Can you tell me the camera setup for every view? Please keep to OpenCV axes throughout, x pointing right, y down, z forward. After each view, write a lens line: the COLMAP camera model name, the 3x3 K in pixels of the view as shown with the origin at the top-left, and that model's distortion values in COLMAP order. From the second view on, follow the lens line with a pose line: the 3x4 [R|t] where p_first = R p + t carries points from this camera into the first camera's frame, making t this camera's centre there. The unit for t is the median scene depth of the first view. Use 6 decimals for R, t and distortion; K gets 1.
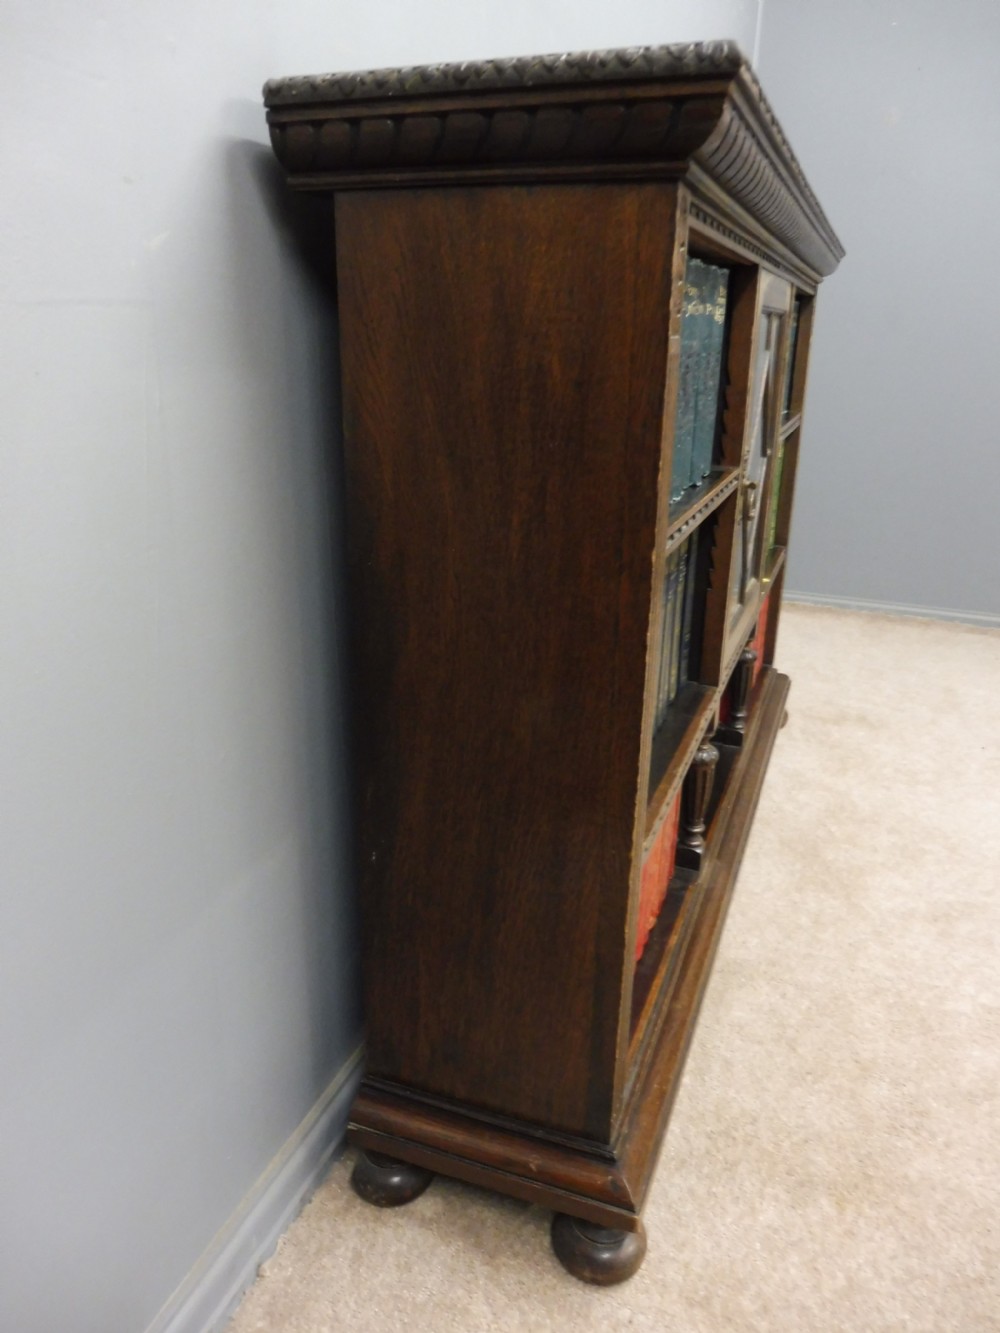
lens RADIAL K [[968.9, 0, 497.3], [0, 968.9, 665.0], [0, 0, 1]] dist [-0.055744, 0.013580]
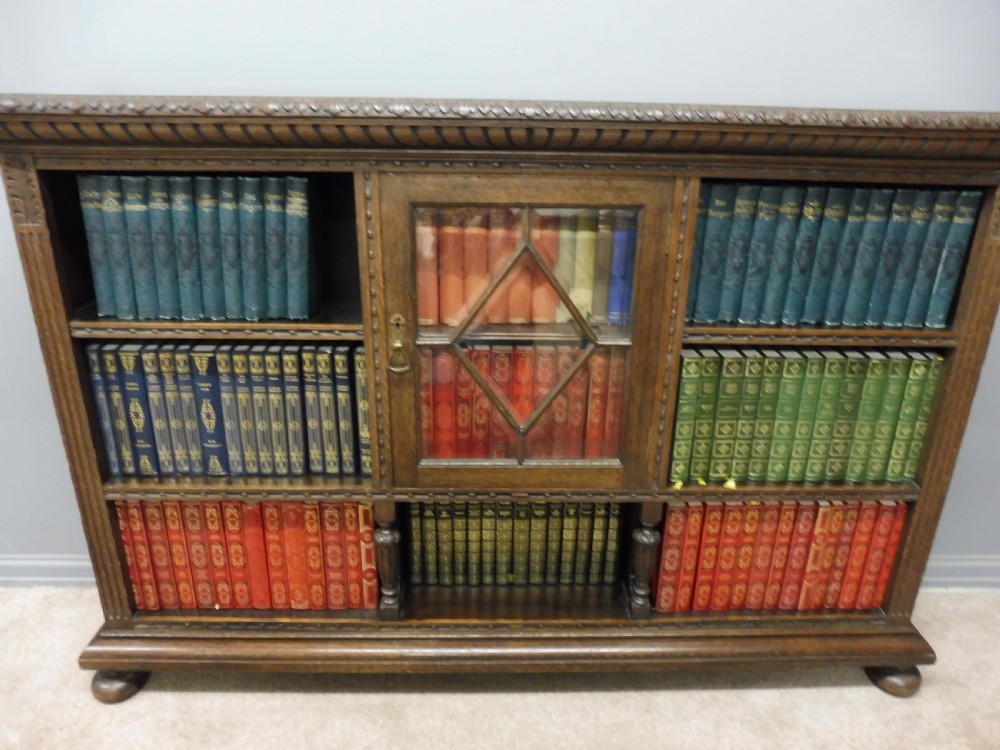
lens RADIAL K [[726.8, 0, 504.8], [0, 726.8, 378.5], [0, 0, 1]] dist [-0.055744, 0.013580]
pose [[0.386281, 0.323224, -0.863894, 0.899735], [-0.317931, 0.925853, 0.204246, -0.303709], [0.865856, 0.195762, 0.460402, 0.566029]]
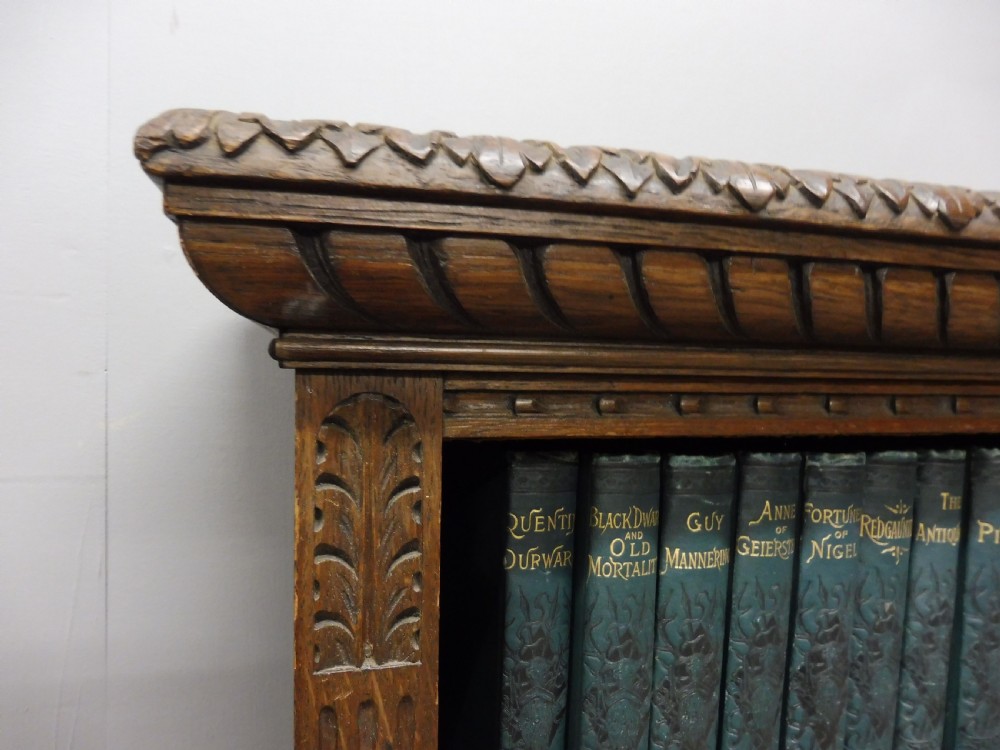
lens RADIAL K [[726.8, 0, 491.0], [0, 726.8, 378.9], [0, 0, 1]] dist [-0.055744, 0.013580]
pose [[0.592338, 0.009952, -0.805628, 0.230662], [-0.273608, 0.942985, -0.189521, -0.193634], [0.757809, 0.332687, 0.561288, 0.364589]]
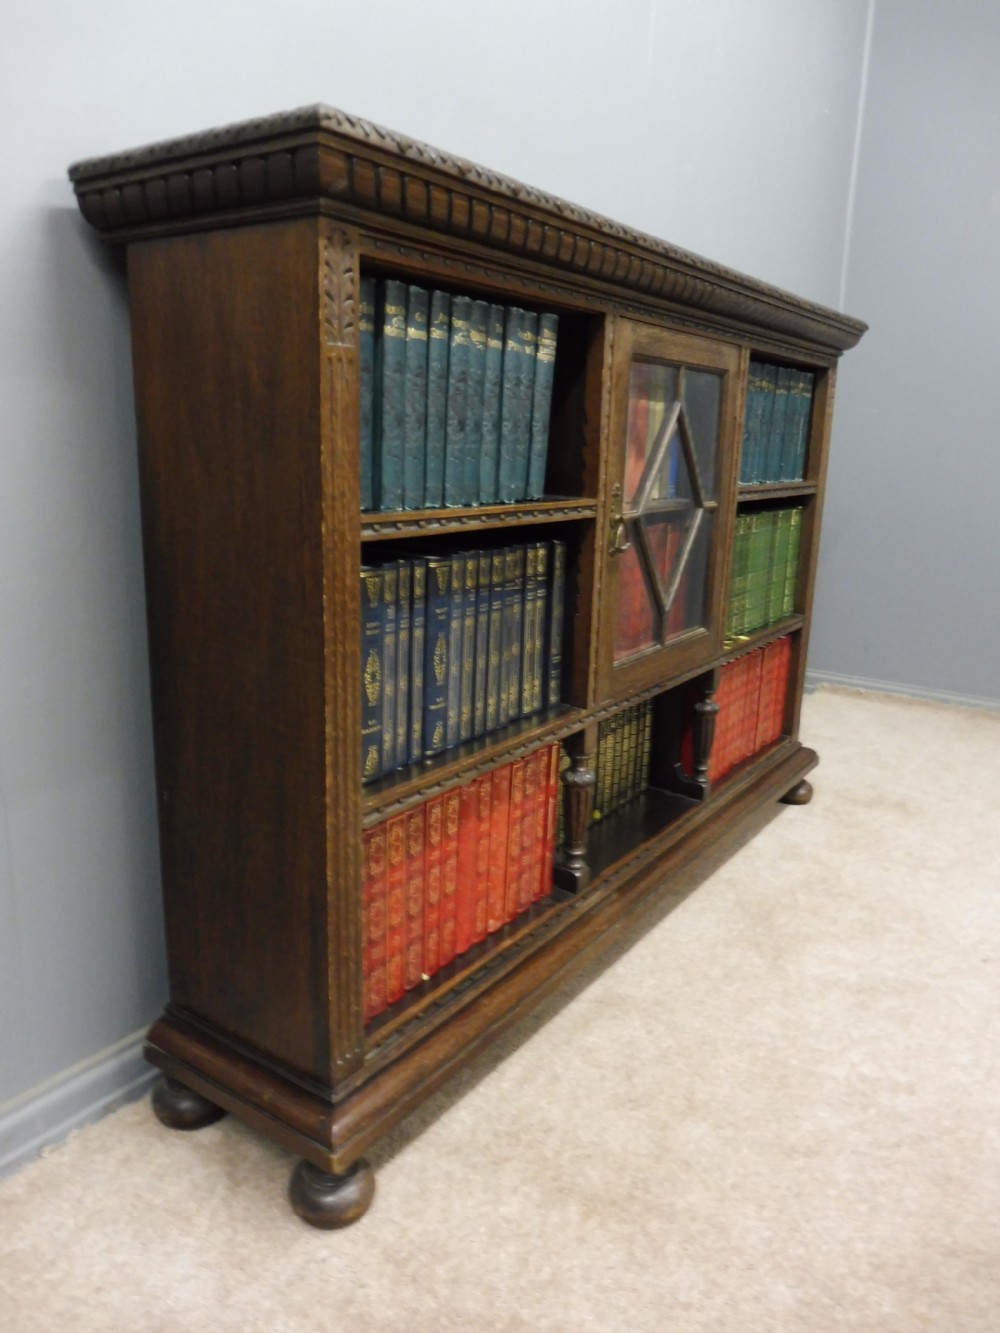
lens RADIAL K [[968.9, 0, 494.3], [0, 968.9, 668.3], [0, 0, 1]] dist [-0.055744, 0.013580]
pose [[0.970665, 0.066656, -0.231012, 0.308872], [-0.089756, 0.991801, -0.090961, 0.068822], [0.223055, 0.109027, 0.968690, -0.033023]]
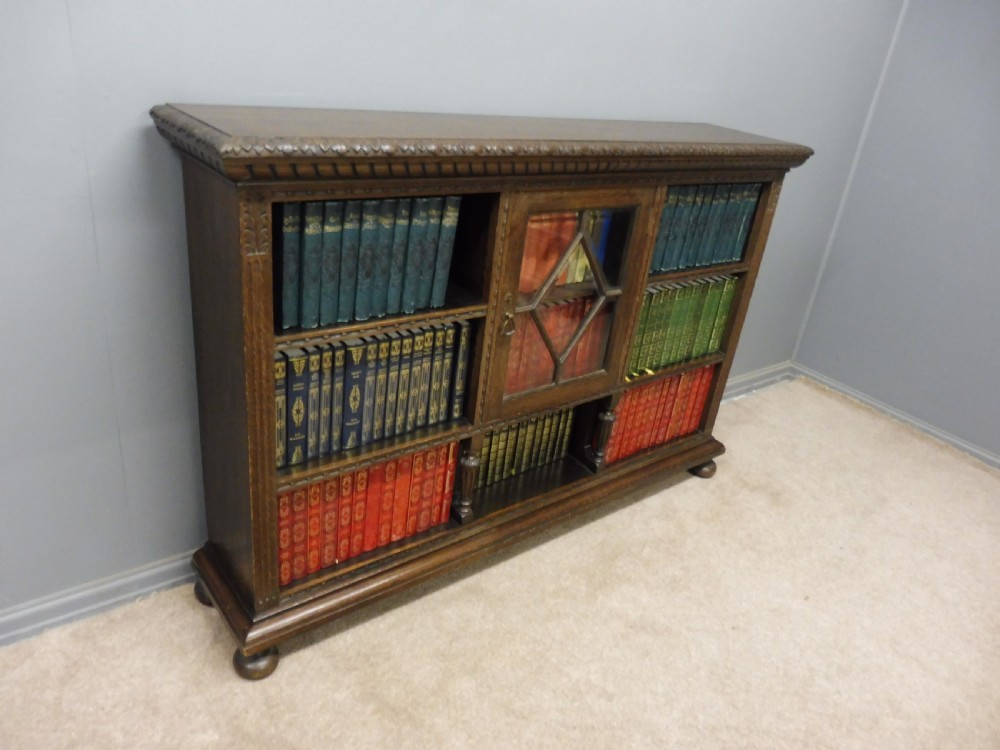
lens RADIAL K [[726.8, 0, 503.8], [0, 726.8, 375.1], [0, 0, 1]] dist [-0.055744, 0.013580]
pose [[0.861120, 0.299761, -0.410628, 0.637805], [-0.268846, 0.954007, 0.132640, -0.202764], [0.431502, -0.003823, 0.902104, -0.096116]]
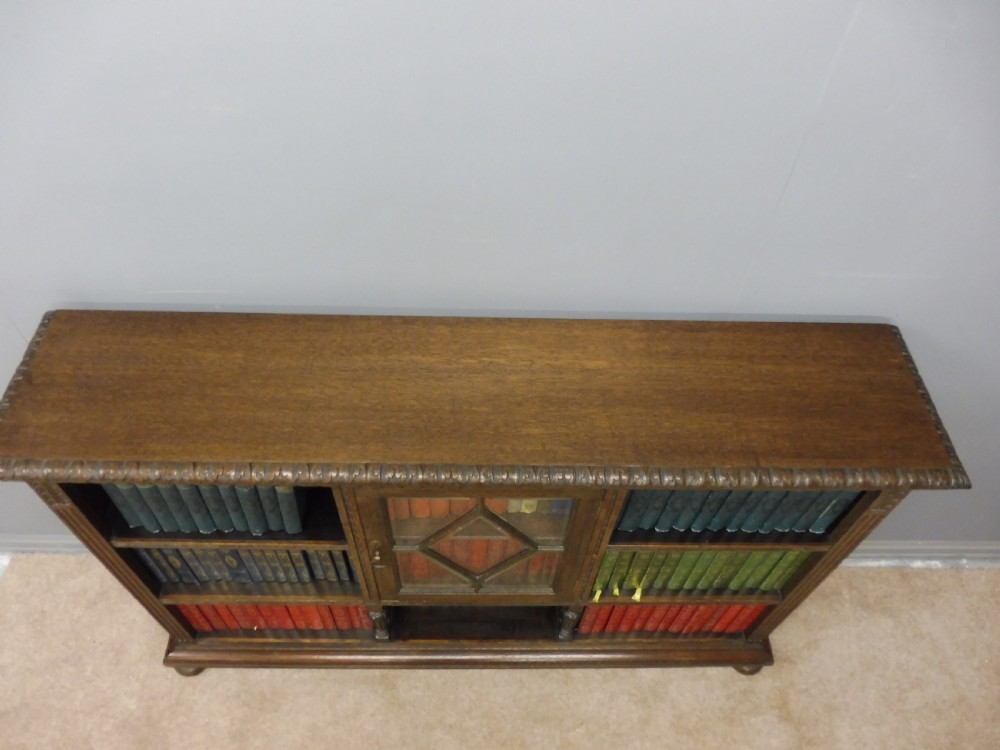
lens RADIAL K [[726.8, 0, 510.1], [0, 726.8, 370.6], [0, 0, 1]] dist [-0.055744, 0.013580]
pose [[0.376808, 0.724059, -0.577714, 0.635930], [-0.351345, 0.688799, 0.634123, -0.957235], [0.857072, -0.035966, 0.513940, 0.484074]]
